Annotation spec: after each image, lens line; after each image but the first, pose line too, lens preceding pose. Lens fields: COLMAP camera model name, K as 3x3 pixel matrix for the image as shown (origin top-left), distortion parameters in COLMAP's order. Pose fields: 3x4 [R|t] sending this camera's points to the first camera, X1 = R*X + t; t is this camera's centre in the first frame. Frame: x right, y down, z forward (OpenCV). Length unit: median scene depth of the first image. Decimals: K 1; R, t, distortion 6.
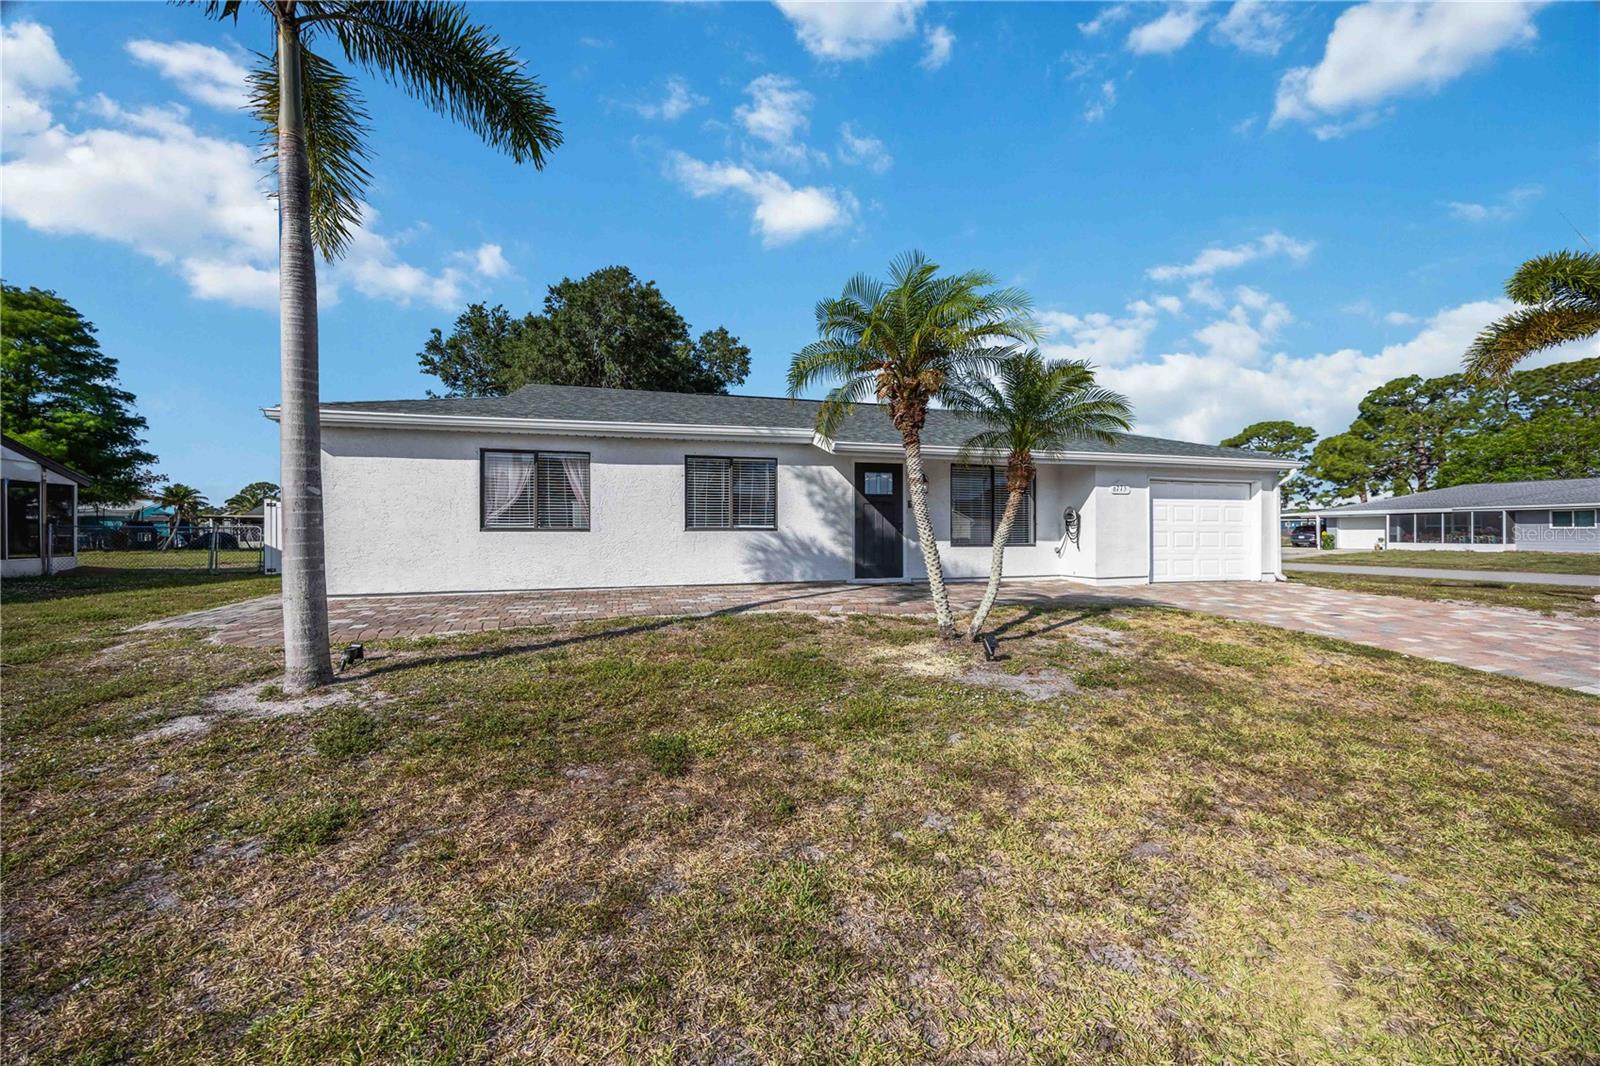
lens RADIAL K [[614.1, 0, 798.3], [0, 614.1, 535.6], [0, 0, 1]] dist [-0.001644, -0.000222]
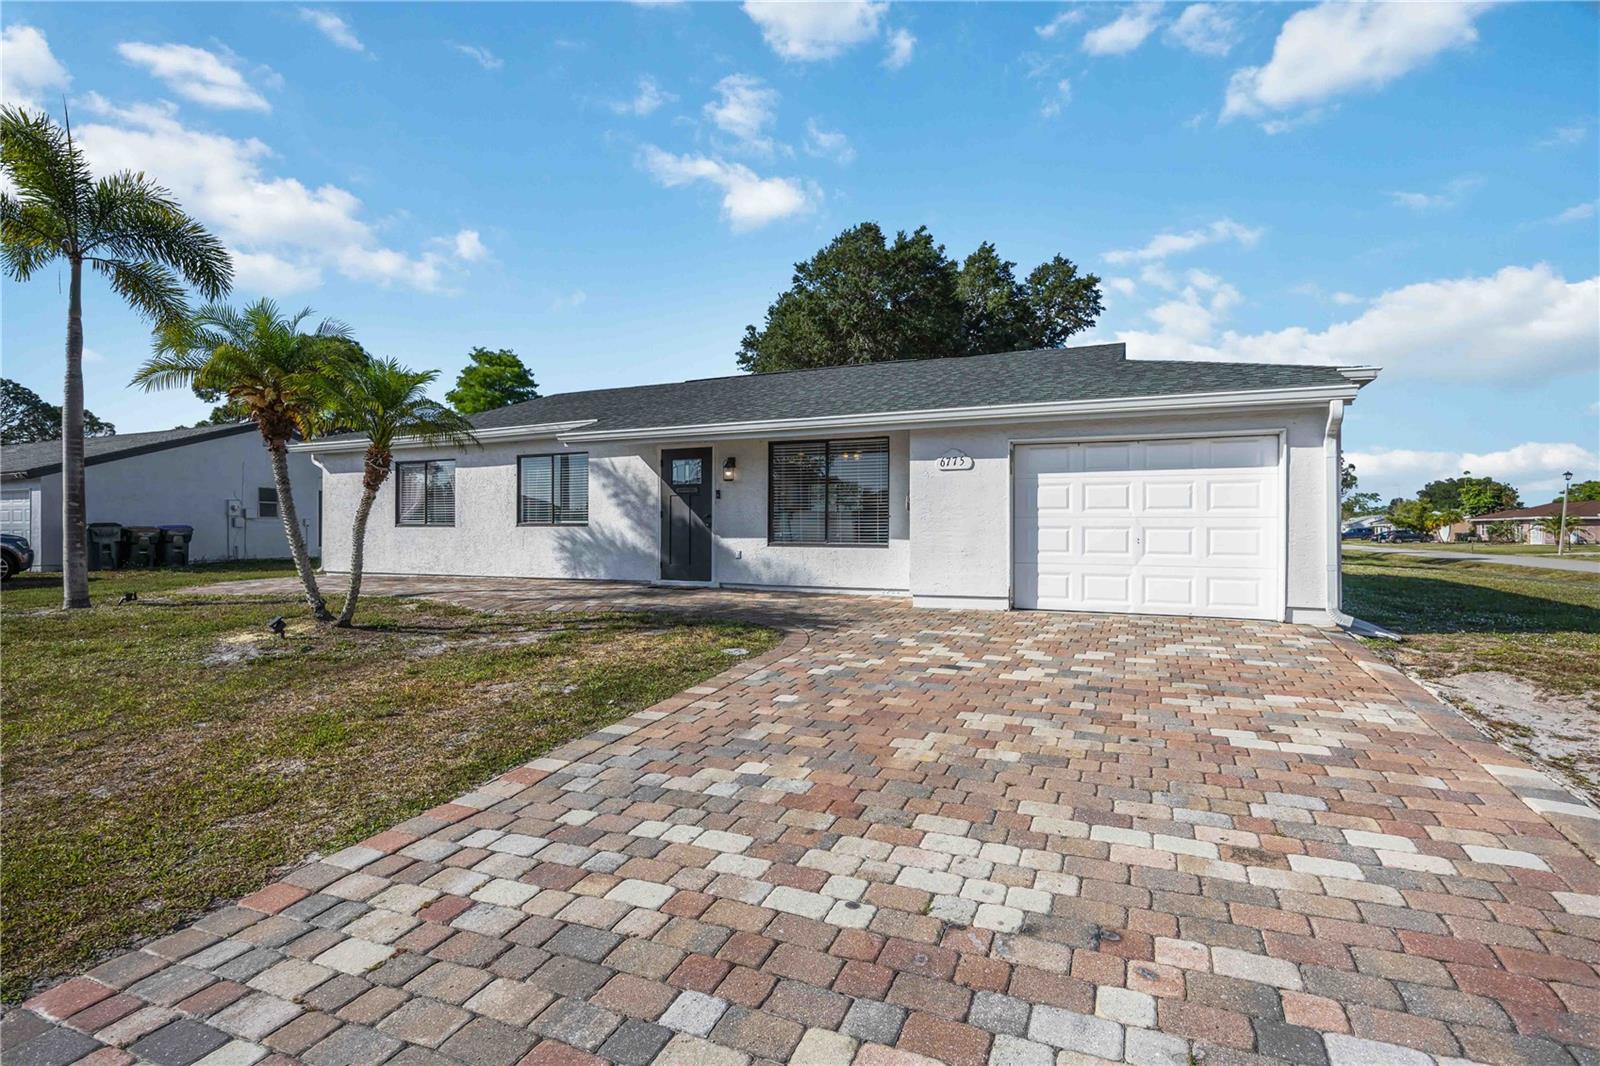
lens RADIAL K [[794.6, 0, 795.2], [0, 794.6, 535.3], [0, 0, 1]] dist [-0.014582, 0.000577]
pose [[0.756193, 0.006089, -0.654320, 0.955679], [-0.007685, 0.999970, 0.000424, 0.003217], [0.654304, 0.004708, 0.756217, 0.242878]]
